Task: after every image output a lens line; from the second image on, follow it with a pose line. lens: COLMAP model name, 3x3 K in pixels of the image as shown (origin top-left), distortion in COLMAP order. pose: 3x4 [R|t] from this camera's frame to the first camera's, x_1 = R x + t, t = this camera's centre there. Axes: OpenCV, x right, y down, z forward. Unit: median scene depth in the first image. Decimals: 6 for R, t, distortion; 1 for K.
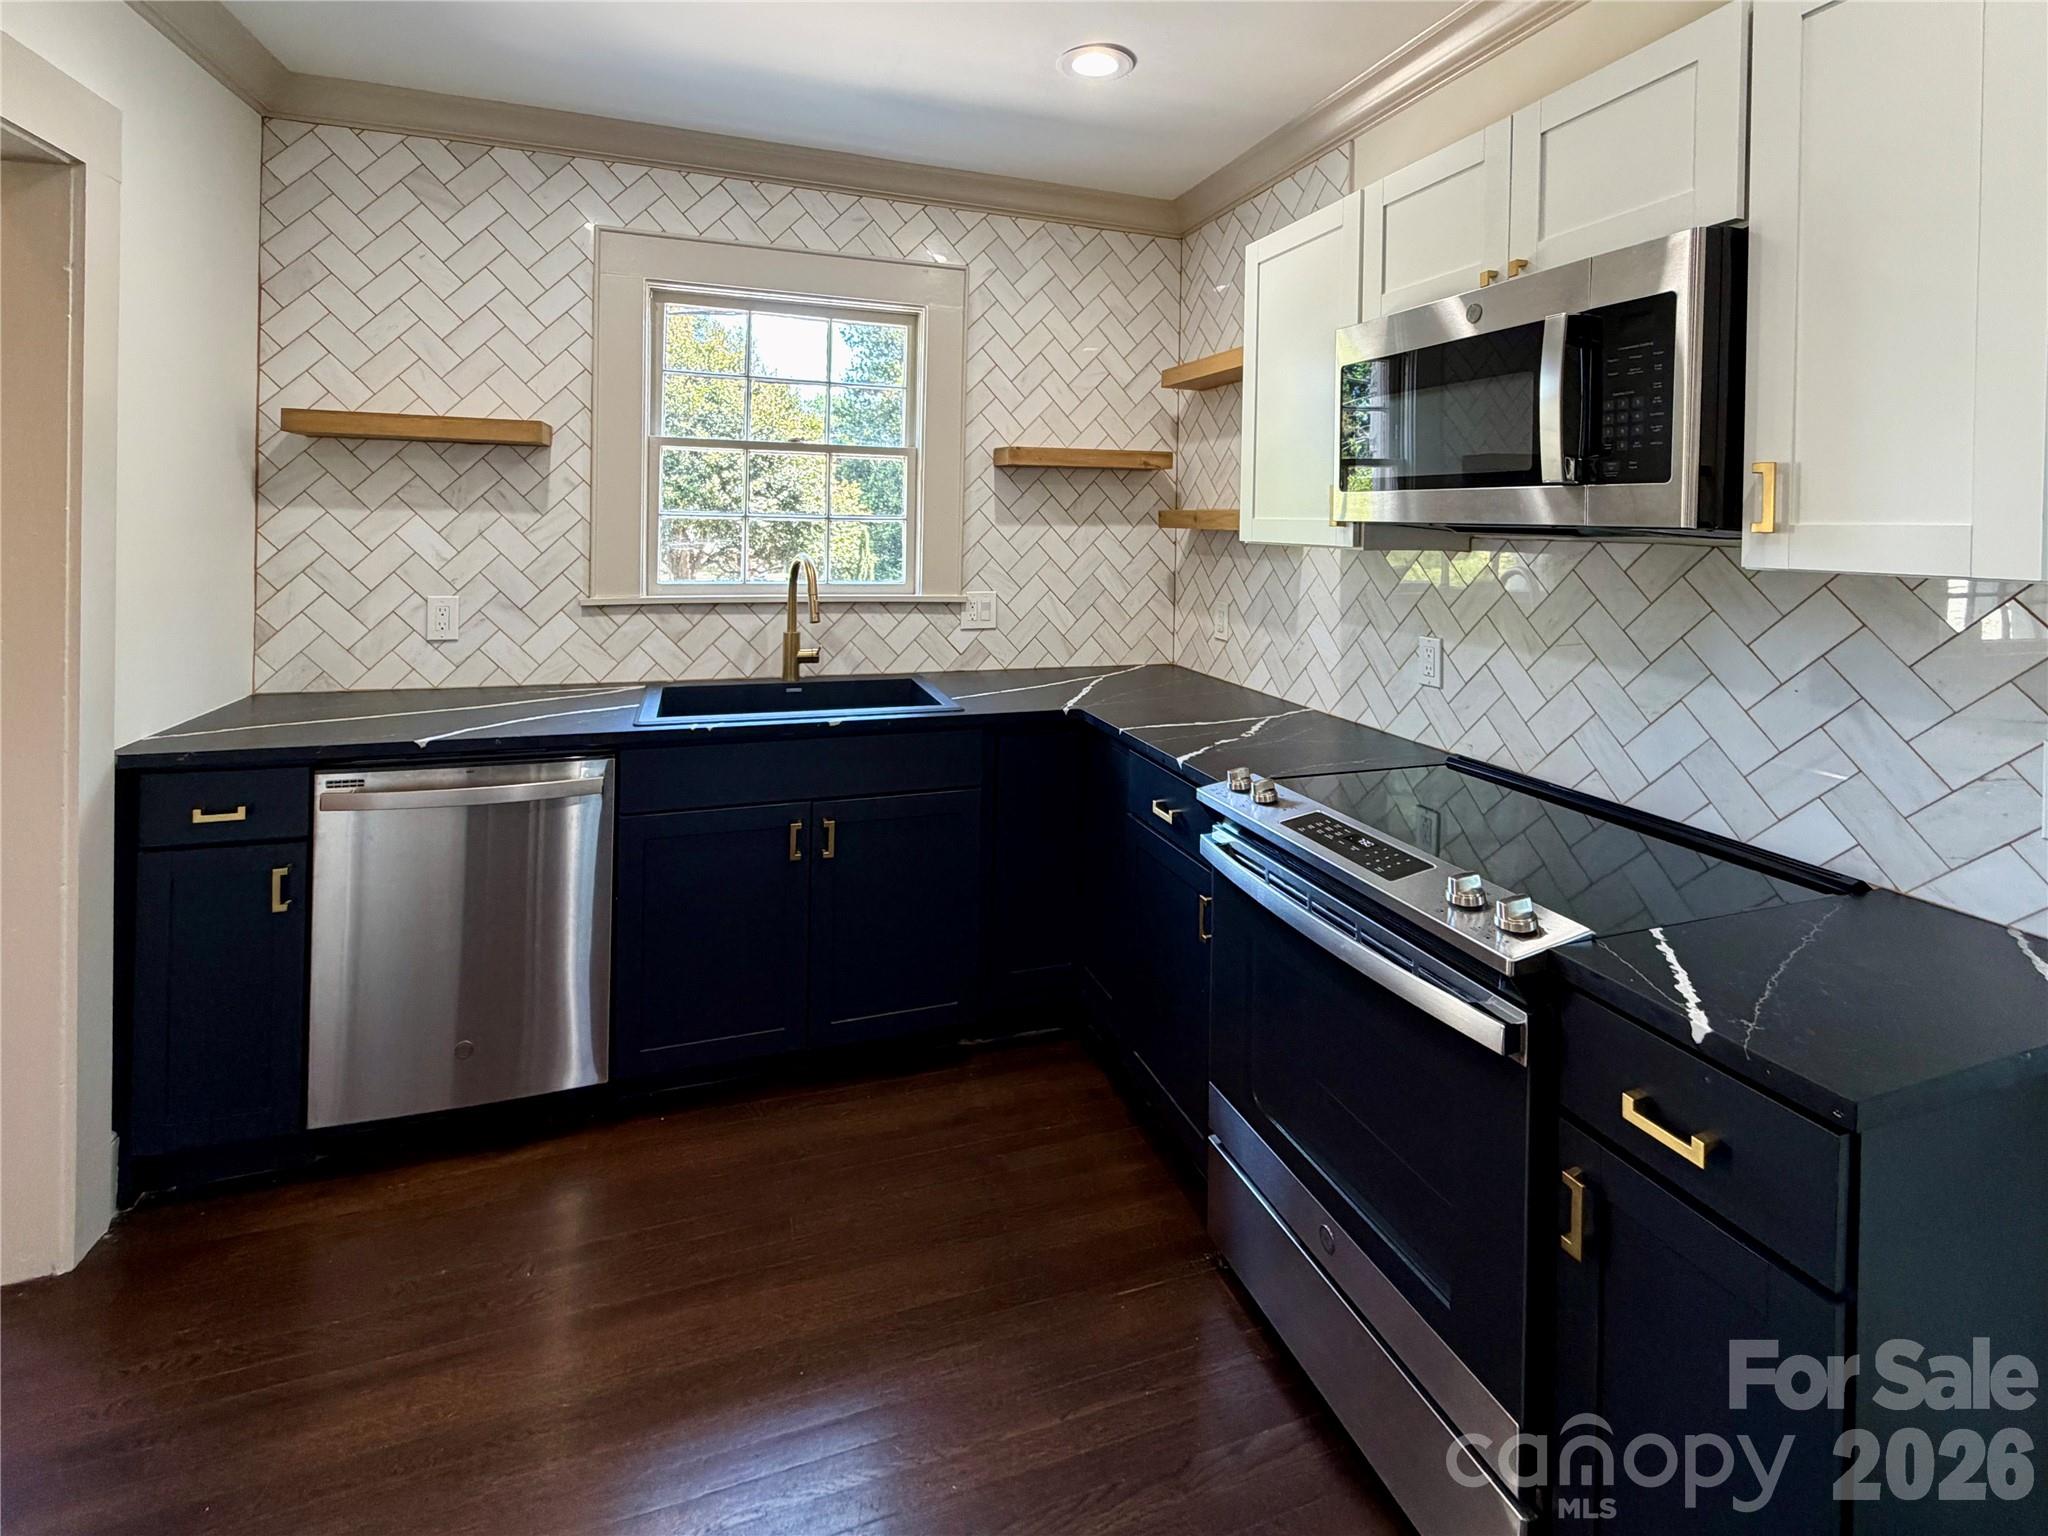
lens RADIAL K [[946.1, 0, 1026.8], [0, 946.1, 527.9], [0, 0, 1]] dist [0.001673, -0.000080]
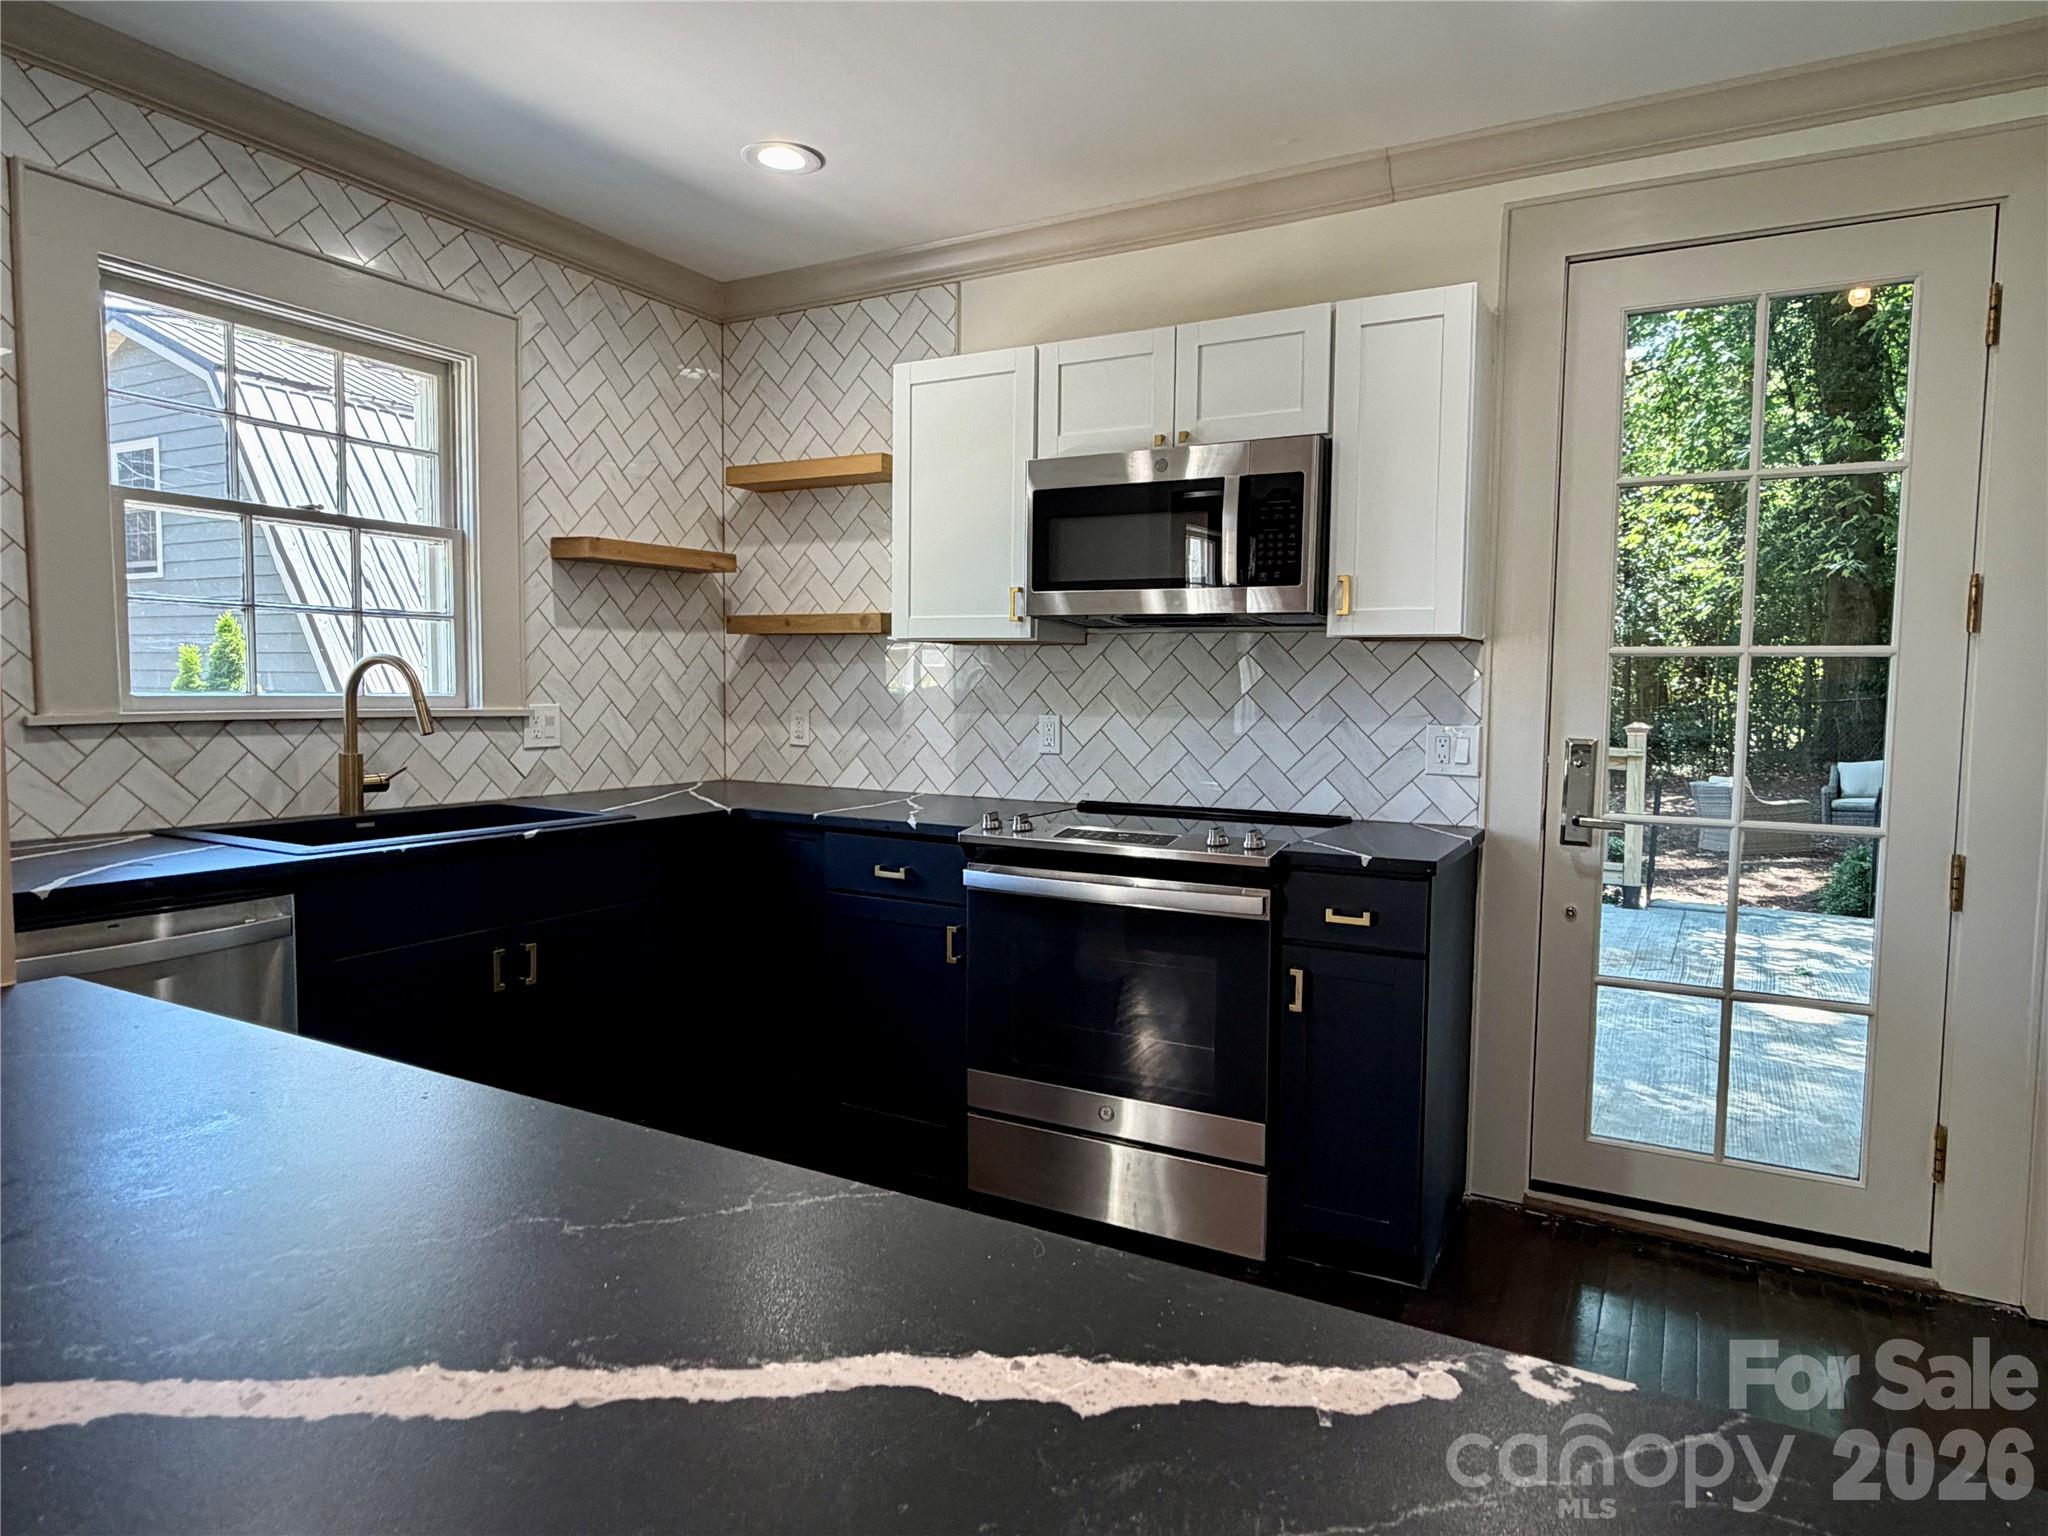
lens RADIAL K [[1251.0, 0, 1024.0], [0, 1251.0, 768.0], [0, 0, 1]] dist [0.004274, -0.001484]
pose [[0.740614, -0.052260, 0.669896, -0.541797], [0.006463, 0.997479, 0.070671, 0.052504], [-0.671900, -0.048011, 0.739084, -0.153179]]
